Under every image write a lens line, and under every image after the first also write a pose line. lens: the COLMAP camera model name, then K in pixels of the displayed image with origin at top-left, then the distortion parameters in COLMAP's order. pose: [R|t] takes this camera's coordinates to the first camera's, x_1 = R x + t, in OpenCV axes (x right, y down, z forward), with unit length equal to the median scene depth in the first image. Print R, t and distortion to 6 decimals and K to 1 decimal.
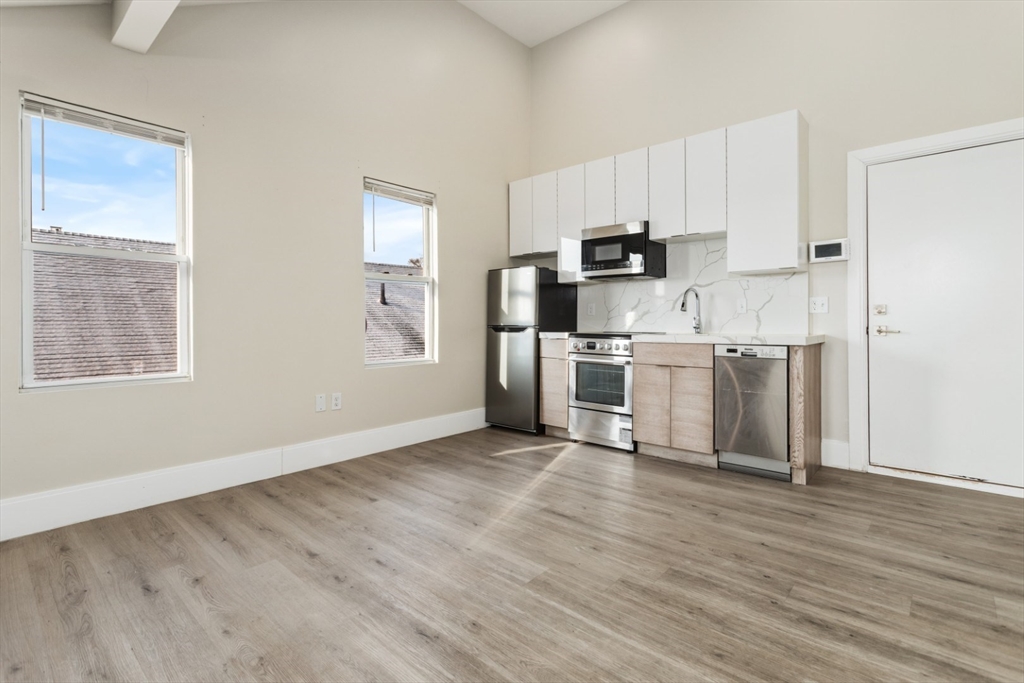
lens RADIAL K [[490.8, 0, 518.1], [0, 490.8, 318.1], [0, 0, 1]] dist [0.002519, -0.001455]
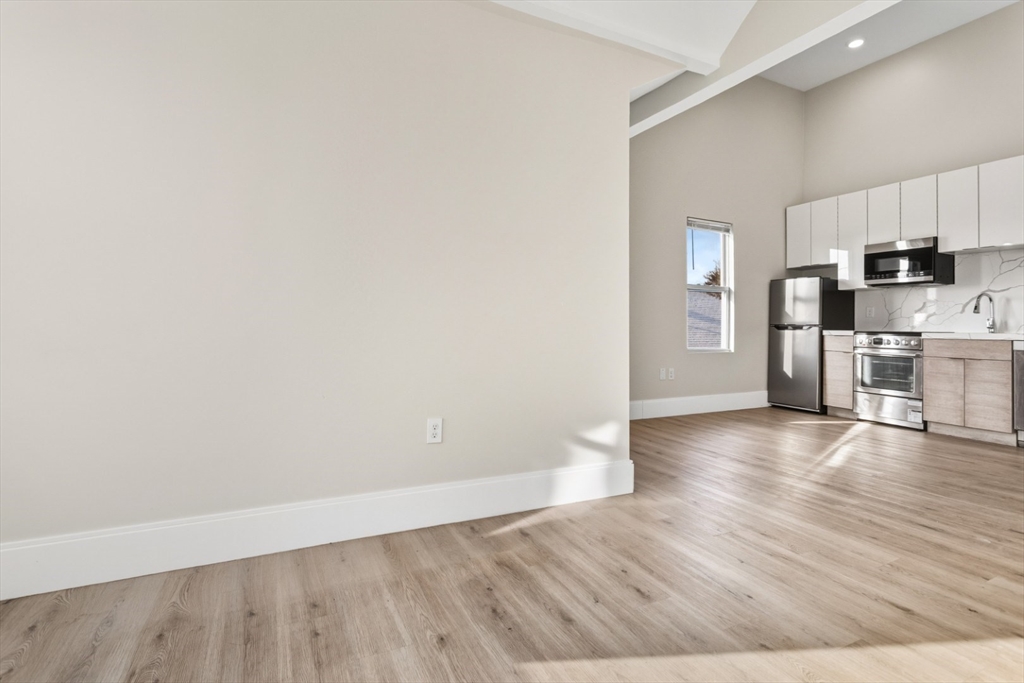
lens RADIAL K [[490.8, 0, 518.7], [0, 490.8, 317.3], [0, 0, 1]] dist [0.002519, -0.001455]
pose [[0.935584, 0.005710, -0.353059, -0.242789], [-0.010371, 0.999882, -0.011310, 0.018536], [0.352953, 0.014243, 0.935533, -0.431879]]
